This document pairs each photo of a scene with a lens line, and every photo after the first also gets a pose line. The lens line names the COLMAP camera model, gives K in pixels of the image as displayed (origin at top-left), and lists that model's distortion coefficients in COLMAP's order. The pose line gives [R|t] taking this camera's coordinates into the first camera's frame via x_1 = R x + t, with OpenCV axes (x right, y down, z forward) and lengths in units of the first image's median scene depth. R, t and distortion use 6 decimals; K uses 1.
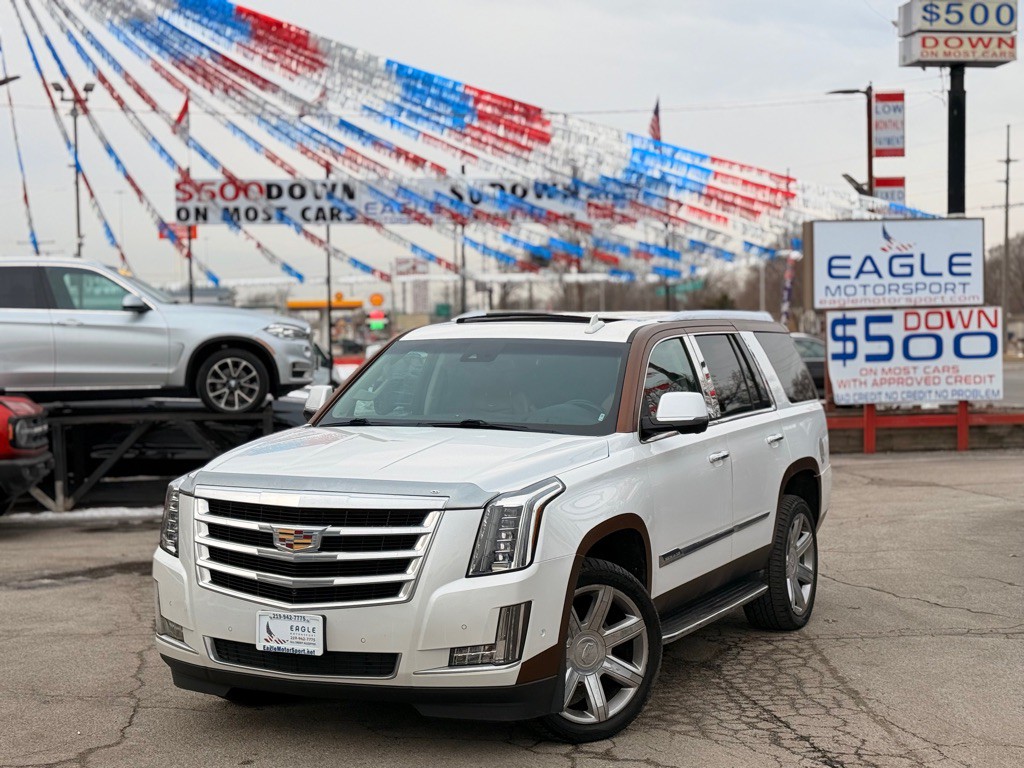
lens RADIAL K [[1794.1, 0, 507.1], [0, 1794.1, 376.8], [0, 0, 1]] dist [0.163818, 0.000000]
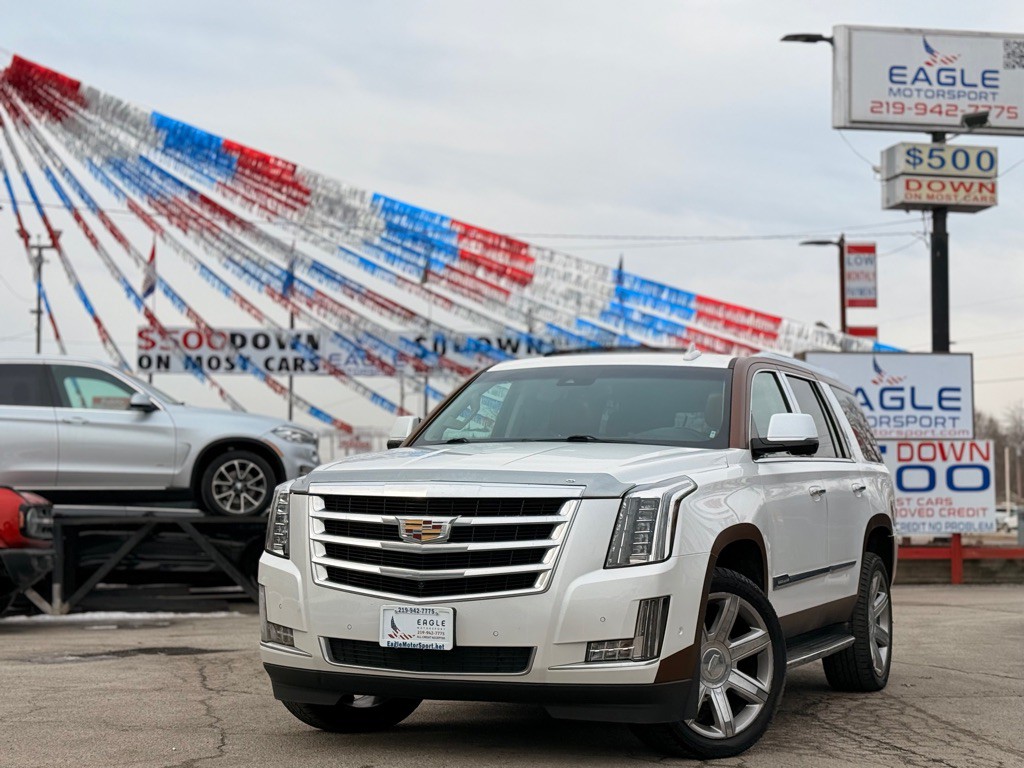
lens RADIAL K [[1794.1, 0, 511.3], [0, 1794.1, 380.4], [0, 0, 1]] dist [0.163818, 0.000000]
pose [[0.998992, 0.017757, 0.041232, -0.035536], [-0.013473, 0.994697, -0.101958, 0.034399], [-0.042824, 0.101300, 0.993934, 0.011197]]
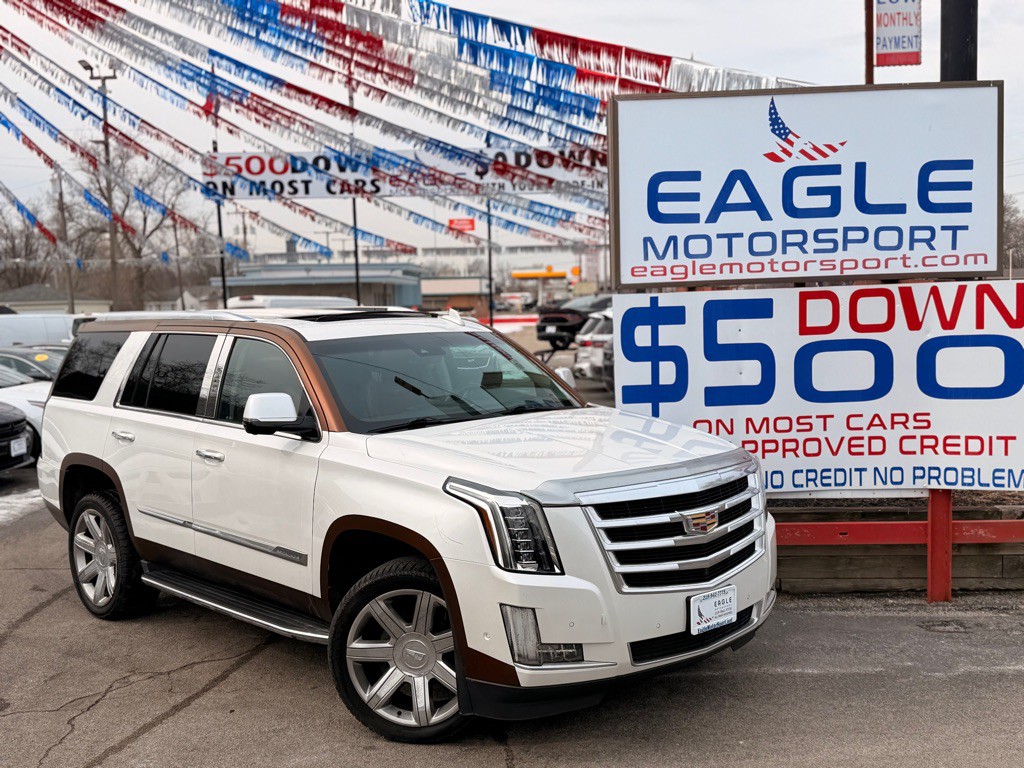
lens RADIAL K [[1148.5, 0, 512.9], [0, 1148.5, 380.7], [0, 0, 1]] dist [0.102091, 0.000000]
pose [[0.983766, 0.008624, -0.179250, 0.200227], [0.000713, 0.998649, 0.051964, -0.028804], [0.179456, -0.051248, 0.982430, 0.704312]]
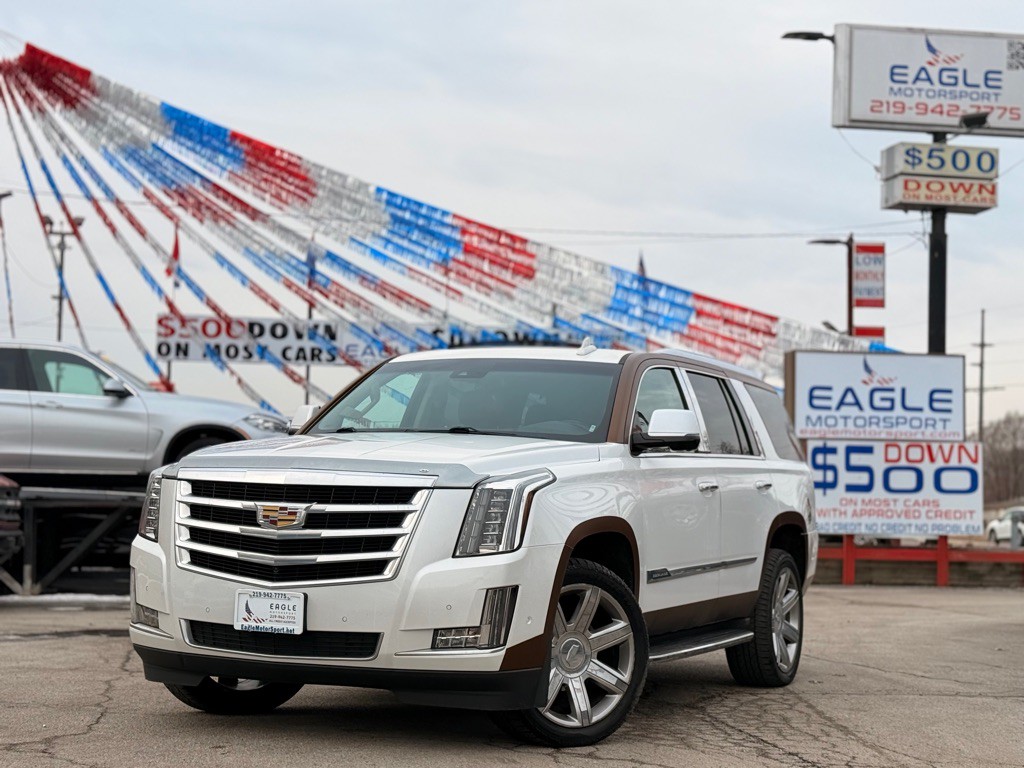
lens RADIAL K [[1794.1, 0, 495.8], [0, 1794.1, 382.2], [0, 0, 1]] dist [0.163818, 0.000000]
pose [[0.999305, 0.036664, 0.006743, -0.002960], [-0.035840, 0.994656, -0.096824, 0.034517], [-0.010257, 0.096515, 0.995279, 0.005674]]
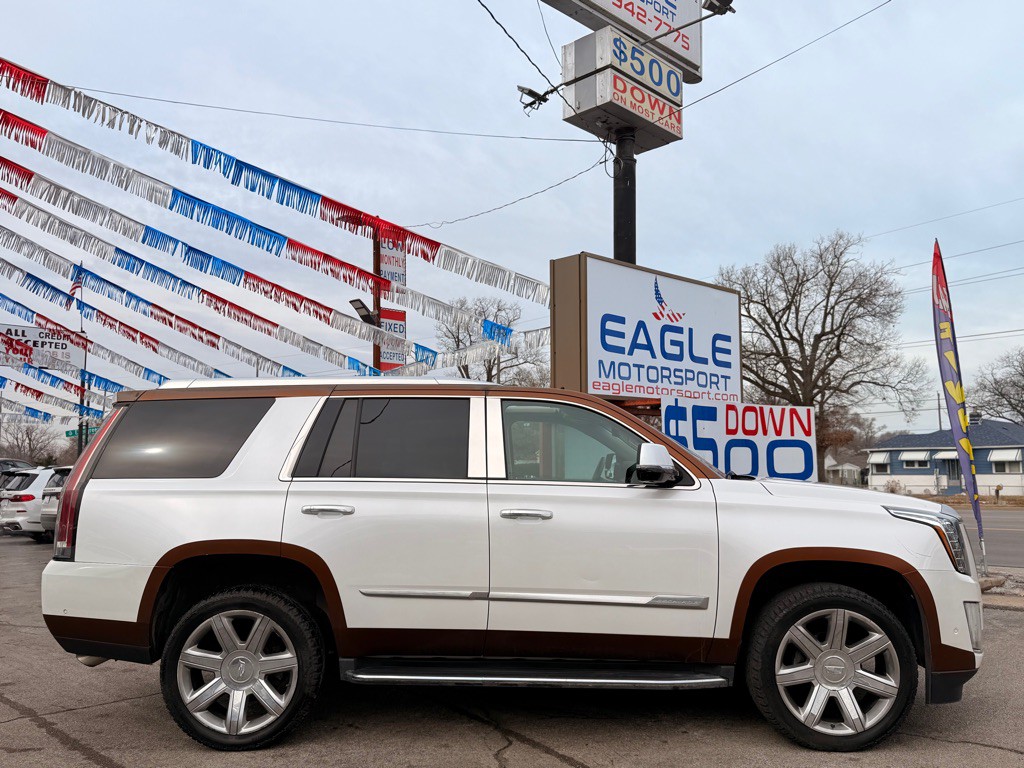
lens RADIAL K [[850.4, 0, 501.9], [0, 850.4, 390.0], [0, 0, 1]] dist [0.063302, -0.024770]
pose [[0.814802, 0.069293, 0.575583, -0.018912], [0.007214, 0.991543, -0.129581, -0.002432], [-0.579694, 0.109735, 0.807411, 0.796028]]
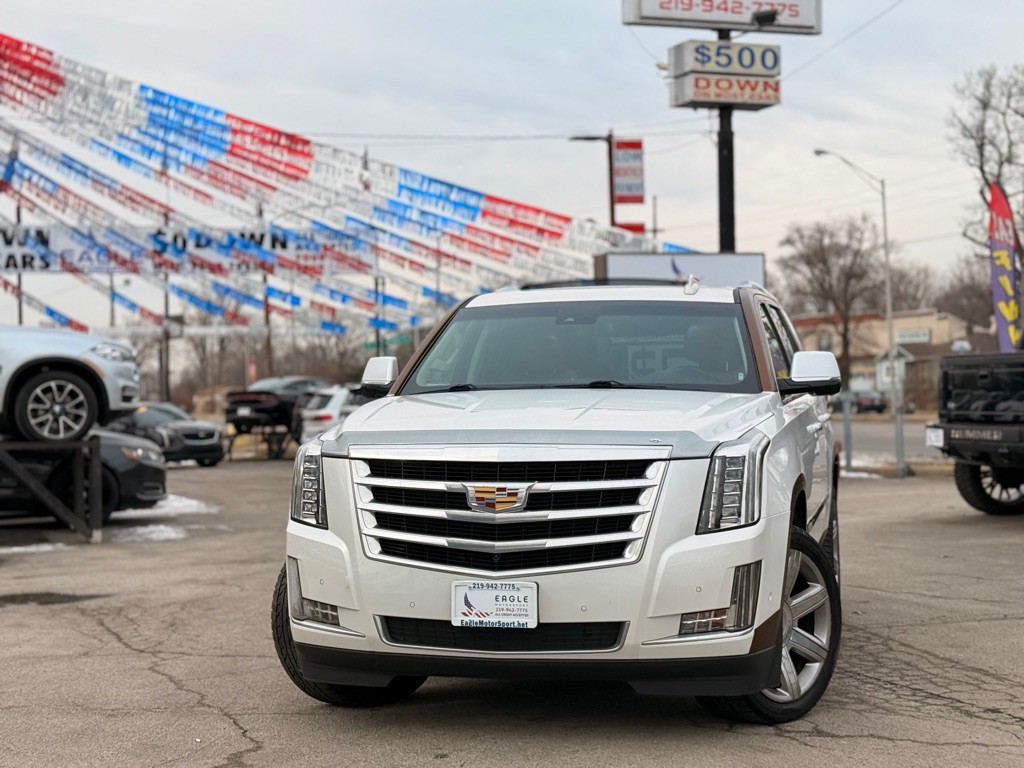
lens RADIAL K [[1794.1, 0, 504.8], [0, 1794.1, 383.5], [0, 0, 1]] dist [0.163818, 0.000000]
pose [[0.977997, -0.006067, 0.208529, -0.094359], [0.013977, 0.999237, -0.036478, 0.021167], [-0.208148, 0.038590, 0.977336, 0.044352]]
